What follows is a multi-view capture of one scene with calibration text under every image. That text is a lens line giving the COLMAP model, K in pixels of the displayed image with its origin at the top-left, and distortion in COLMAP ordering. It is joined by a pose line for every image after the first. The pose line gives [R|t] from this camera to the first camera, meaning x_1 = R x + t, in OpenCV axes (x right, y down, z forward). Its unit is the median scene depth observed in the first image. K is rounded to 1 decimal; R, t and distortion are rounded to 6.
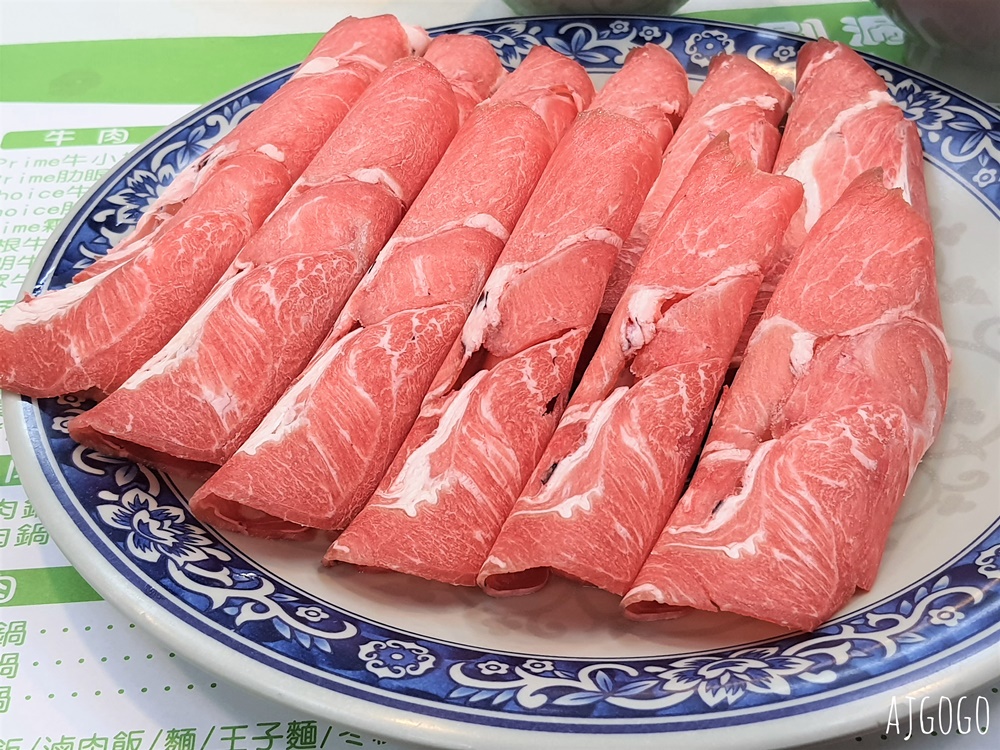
lens RADIAL K [[1533.5, 0, 500.0], [0, 1533.5, 375.0], [0, 0, 1]] dist [0.099021, -0.033271]
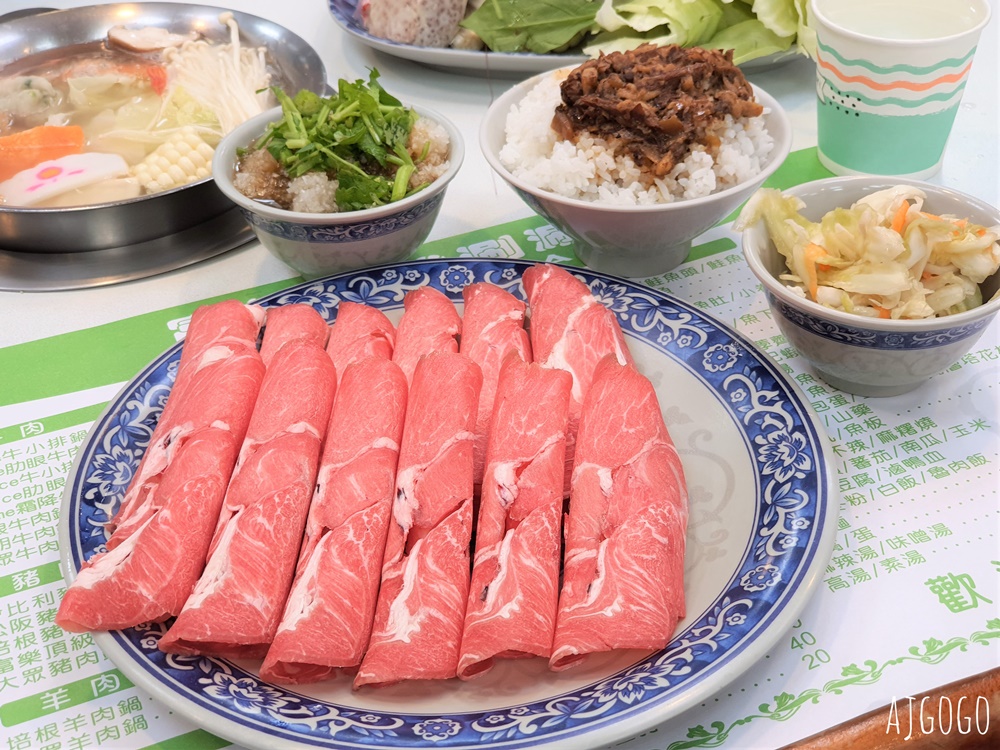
lens RADIAL K [[1561.7, 0, 500.0], [0, 1561.7, 375.0], [0, 0, 1]] dist [0.072438, -0.069790]
pose [[0.942309, -0.206557, 0.263418, -0.312397], [0.224186, 0.973790, -0.038378, -0.085098], [-0.248586, 0.095218, 0.963918, -0.544678]]
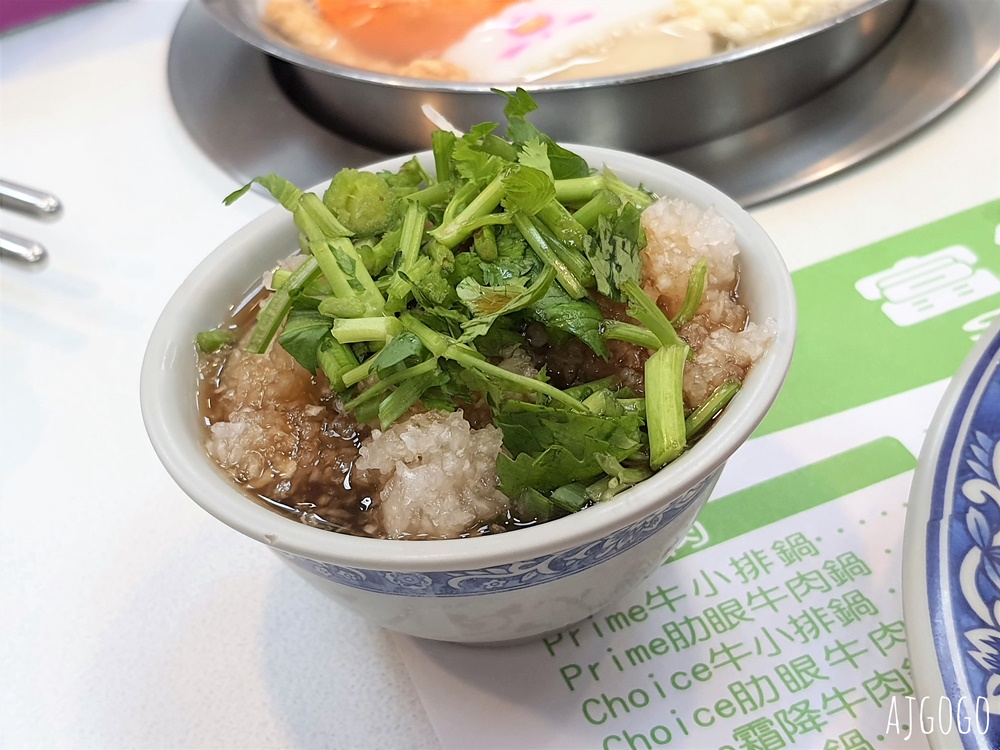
lens RADIAL K [[1533.5, 0, 500.0], [0, 1533.5, 375.0], [0, 0, 1]] dist [0.099021, -0.033271]
pose [[0.895759, -0.355070, 0.267470, -0.110939], [0.363567, 0.931378, 0.018828, -0.480269], [-0.255801, 0.080378, 0.963382, 0.714116]]
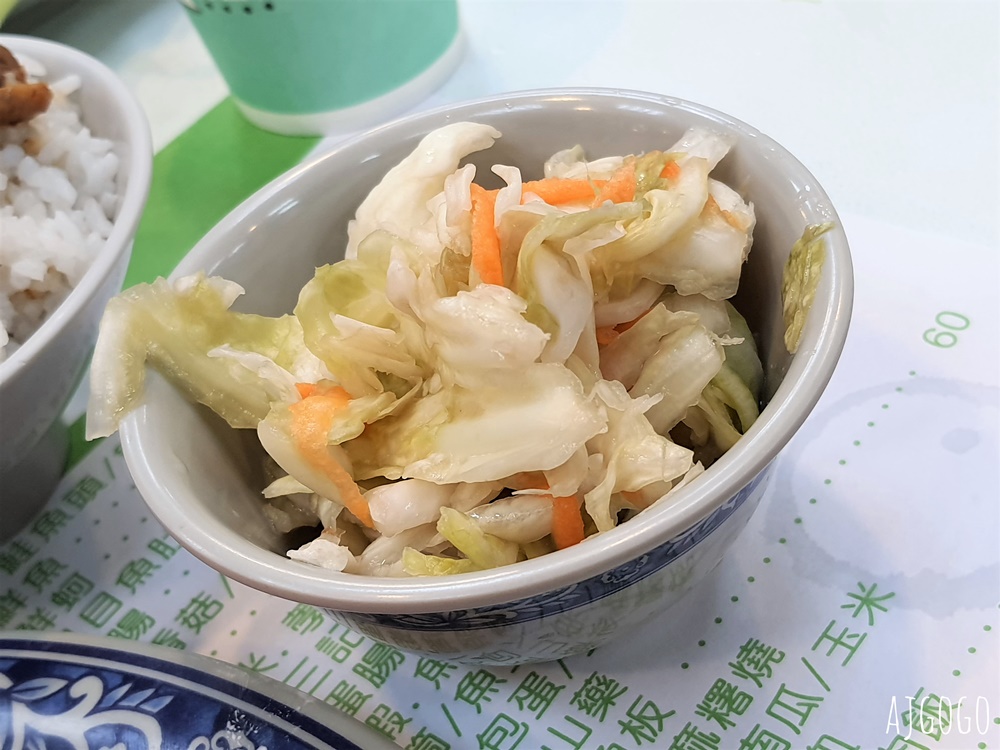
lens RADIAL K [[1533.5, 0, 500.0], [0, 1533.5, 375.0], [0, 0, 1]] dist [0.099021, -0.033271]
pose [[0.660253, -0.607053, 0.442213, 0.316808], [0.628236, 0.769062, 0.117742, -0.252380], [-0.411565, 0.200075, 0.889148, 0.495745]]
